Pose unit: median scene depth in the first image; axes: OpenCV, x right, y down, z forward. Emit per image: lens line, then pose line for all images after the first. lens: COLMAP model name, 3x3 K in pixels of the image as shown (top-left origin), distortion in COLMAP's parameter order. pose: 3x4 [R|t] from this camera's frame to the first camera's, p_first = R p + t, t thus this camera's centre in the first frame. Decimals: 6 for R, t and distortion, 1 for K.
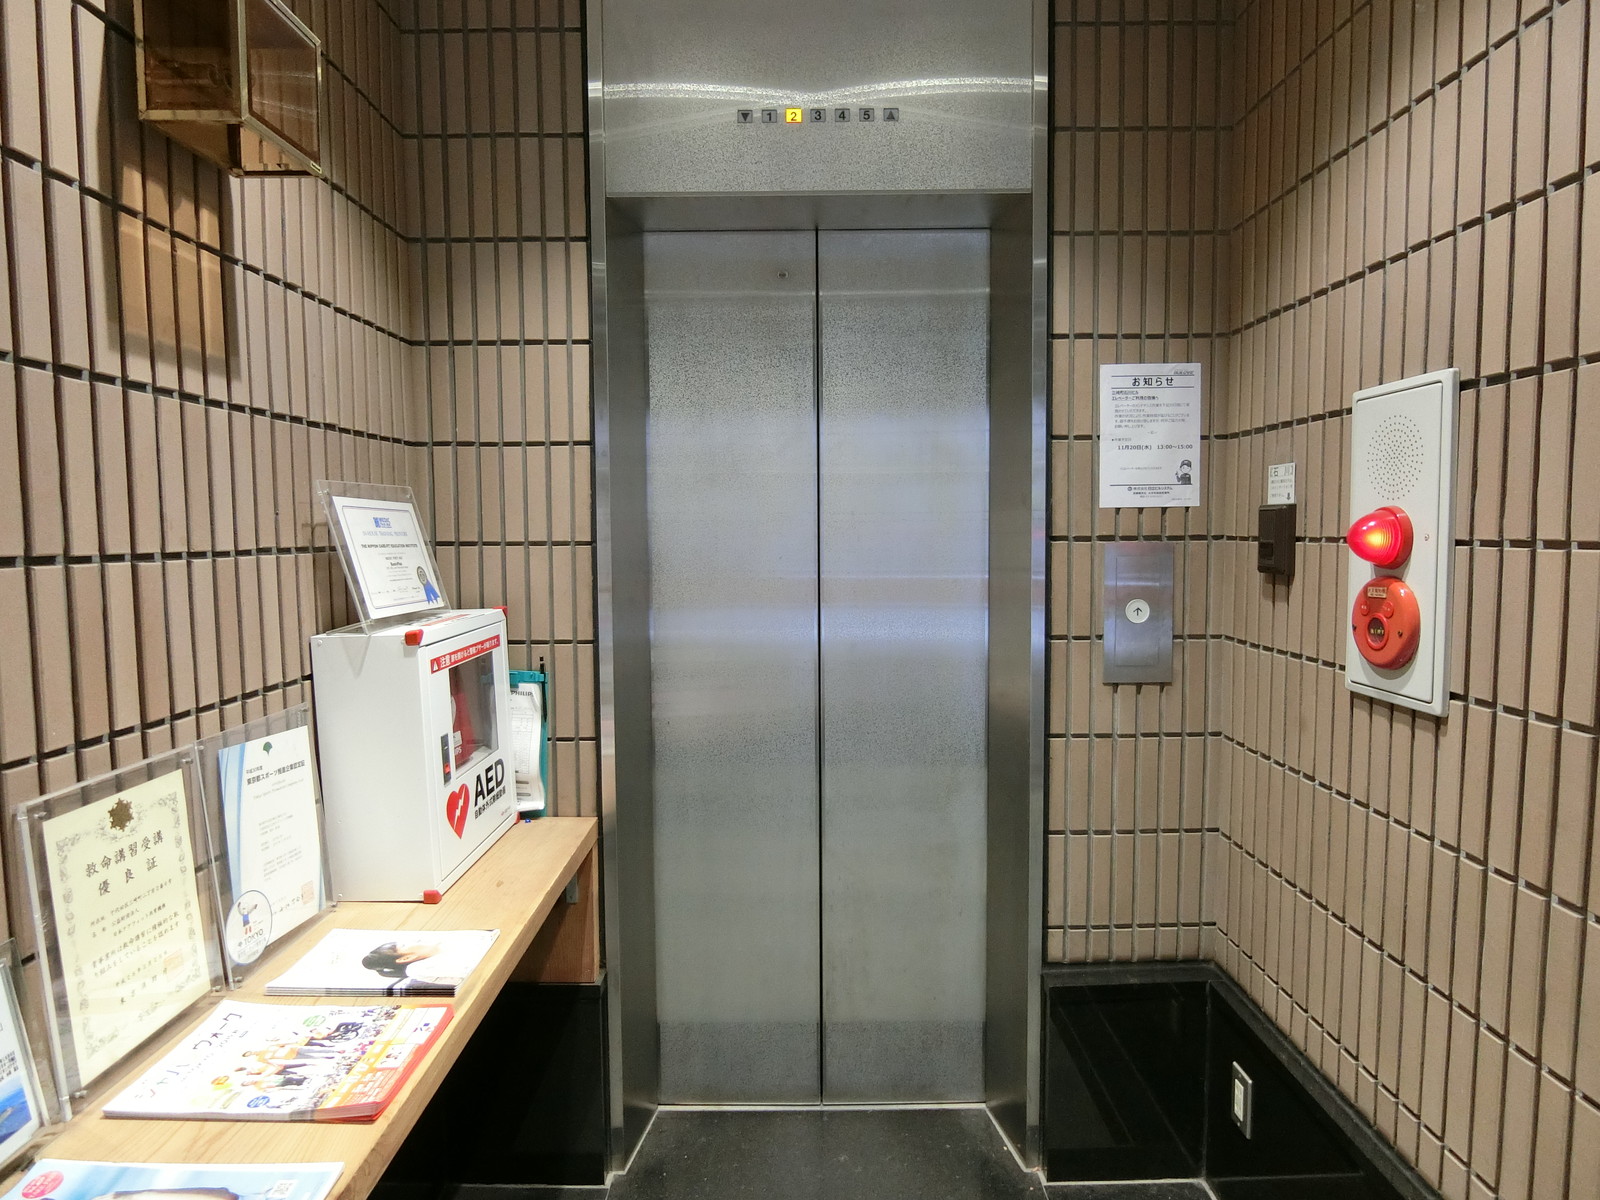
lens RADIAL K [[892.5, 0, 802.6], [0, 892.5, 591.6], [0, 0, 1]] dist [-0.020522, -0.000119]
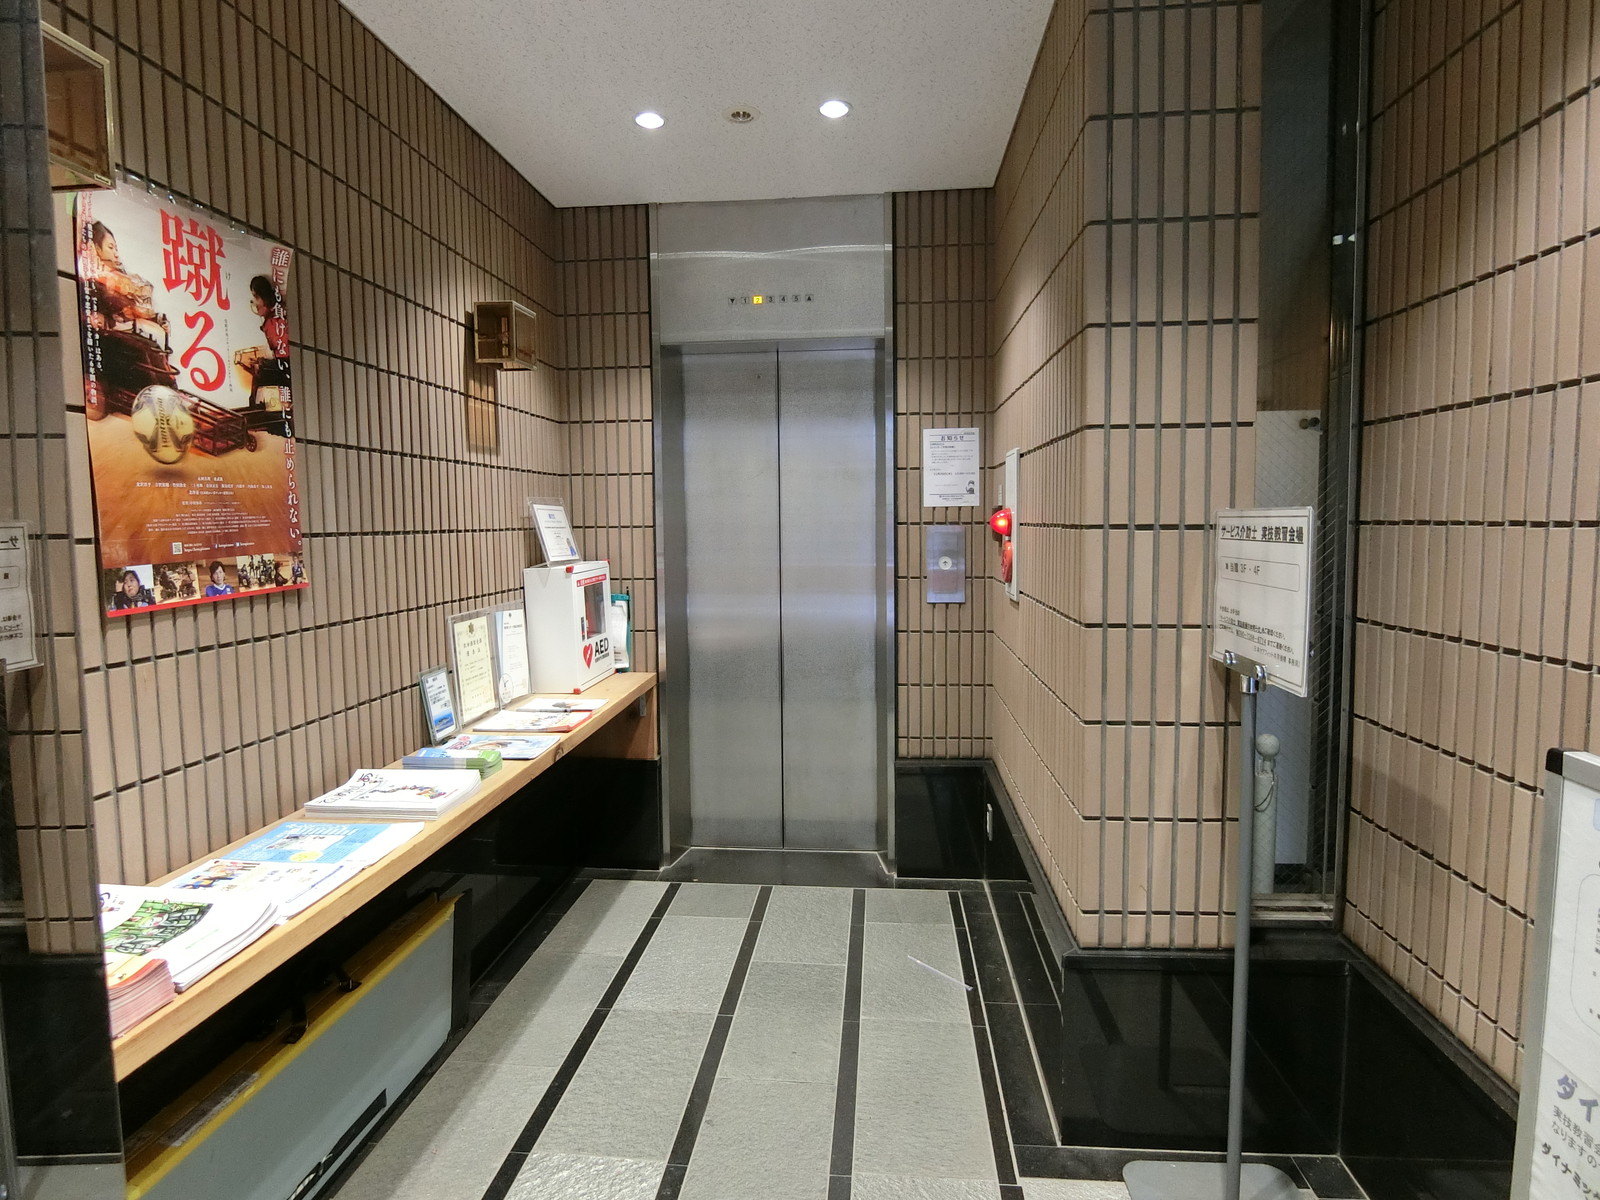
lens RADIAL K [[892.5, 0, 797.4], [0, 892.5, 598.5], [0, 0, 1]] dist [-0.020522, -0.000119]
pose [[0.995594, 0.005819, -0.093584, 0.254216], [-0.004009, 0.999801, 0.019524, 0.061779], [0.093679, -0.019063, 0.995420, -0.888189]]
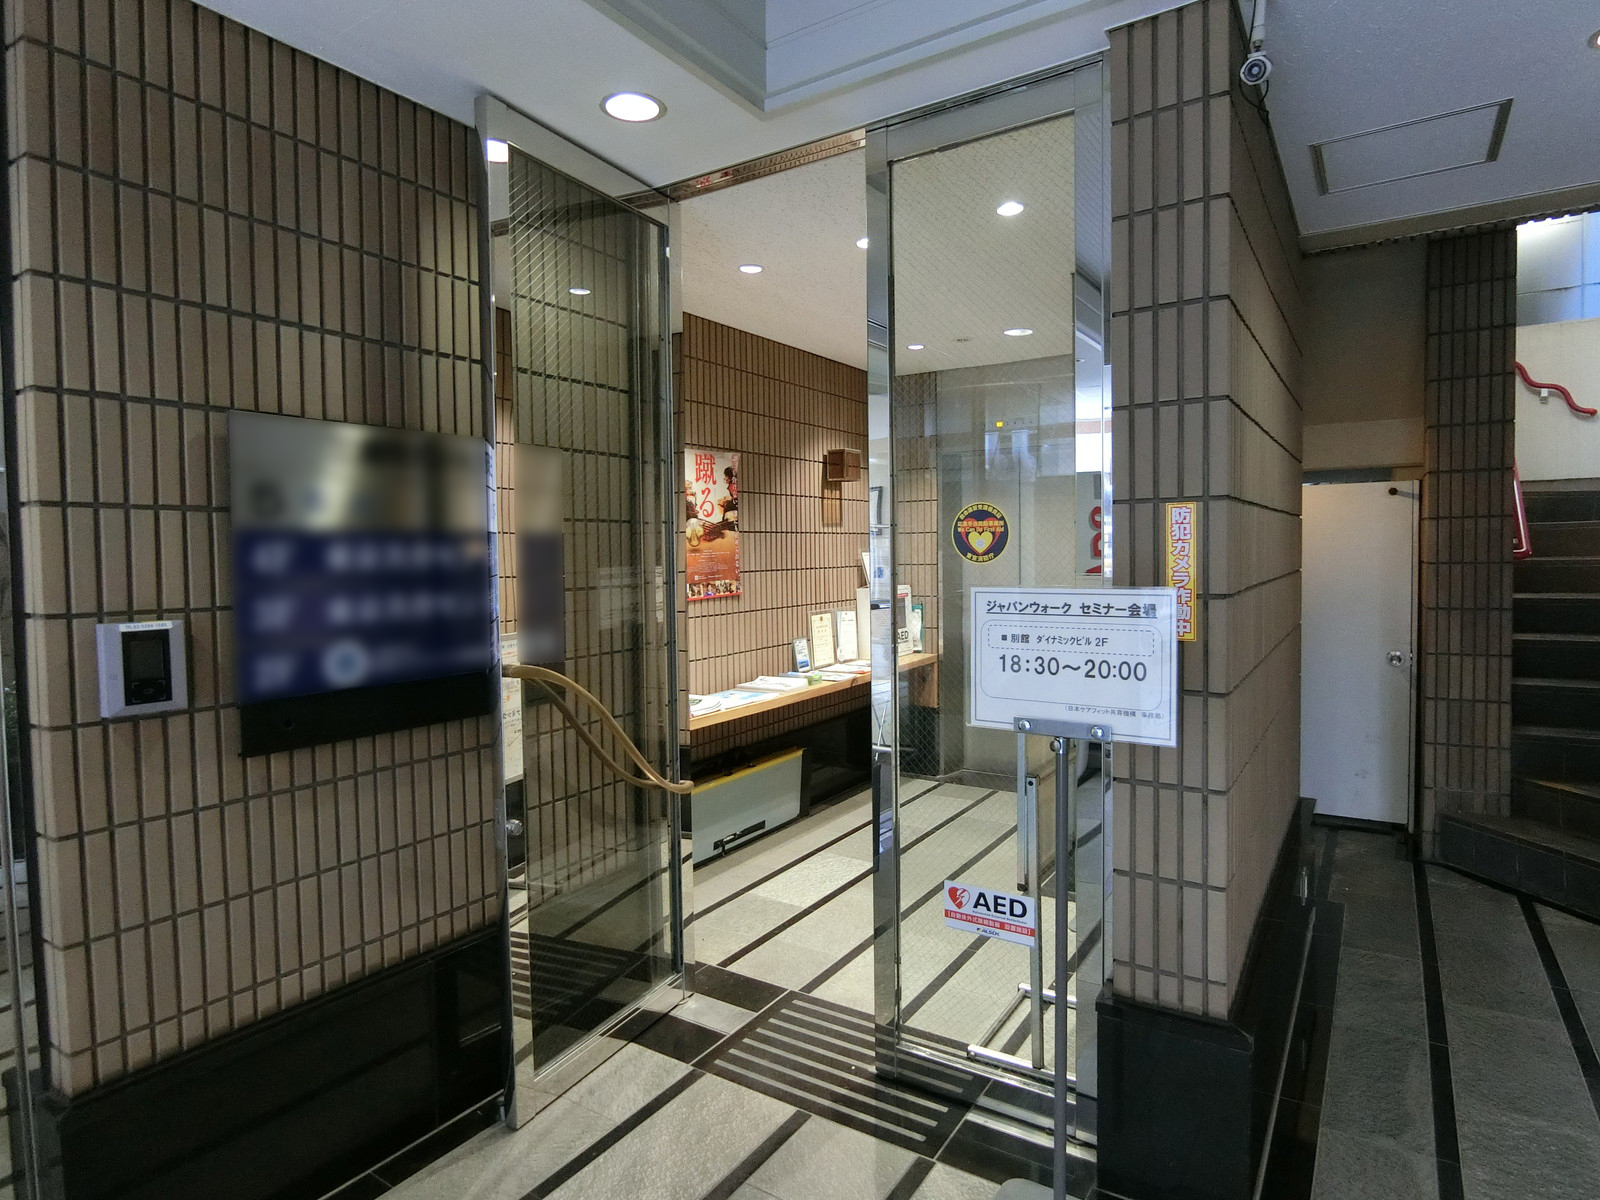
lens RADIAL K [[892.5, 0, 799.4], [0, 892.5, 594.4], [0, 0, 1]] dist [-0.020522, -0.000119]
pose [[0.837188, 0.019290, -0.546575, 1.095257], [-0.026338, 0.999640, -0.005062, 0.080976], [0.546281, 0.018633, 0.837395, -1.920557]]
